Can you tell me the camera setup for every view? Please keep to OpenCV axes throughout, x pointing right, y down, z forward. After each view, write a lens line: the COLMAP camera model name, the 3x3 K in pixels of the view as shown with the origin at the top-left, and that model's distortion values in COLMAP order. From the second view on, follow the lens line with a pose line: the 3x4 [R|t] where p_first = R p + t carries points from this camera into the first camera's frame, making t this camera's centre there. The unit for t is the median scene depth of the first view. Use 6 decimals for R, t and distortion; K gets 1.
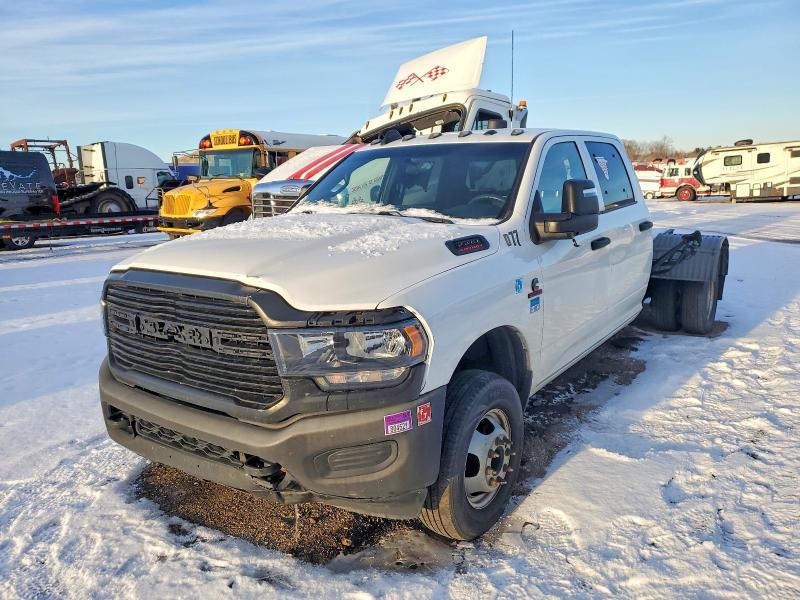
lens RADIAL K [[605.8, 0, 400.0], [0, 605.8, 300.0], [0, 0, 1]] dist [-0.002032, -0.000790]
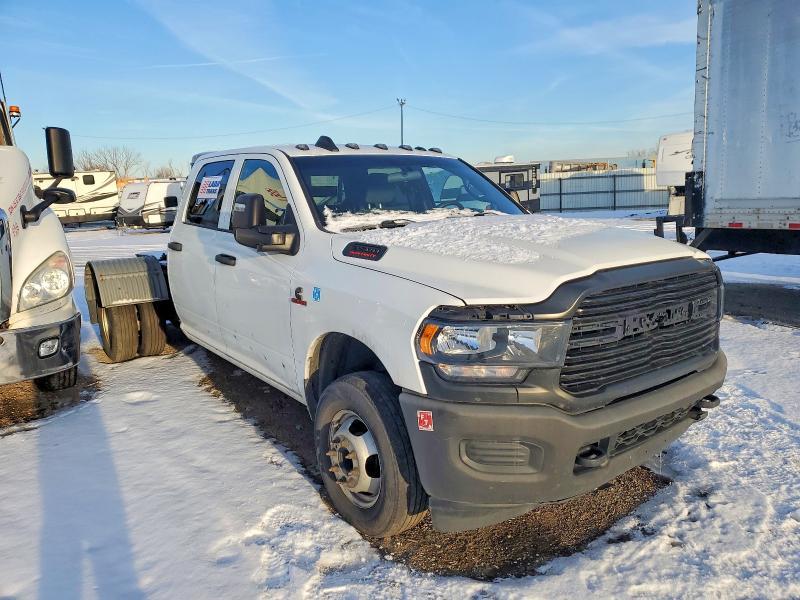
lens RADIAL K [[605.8, 0, 400.0], [0, 605.8, 300.0], [0, 0, 1]] dist [-0.002032, -0.000790]
pose [[0.330243, -0.154366, 0.931188, -1.364744], [0.206399, 0.974472, 0.088343, -0.147933], [-0.921053, 0.163021, 0.353673, 0.961564]]
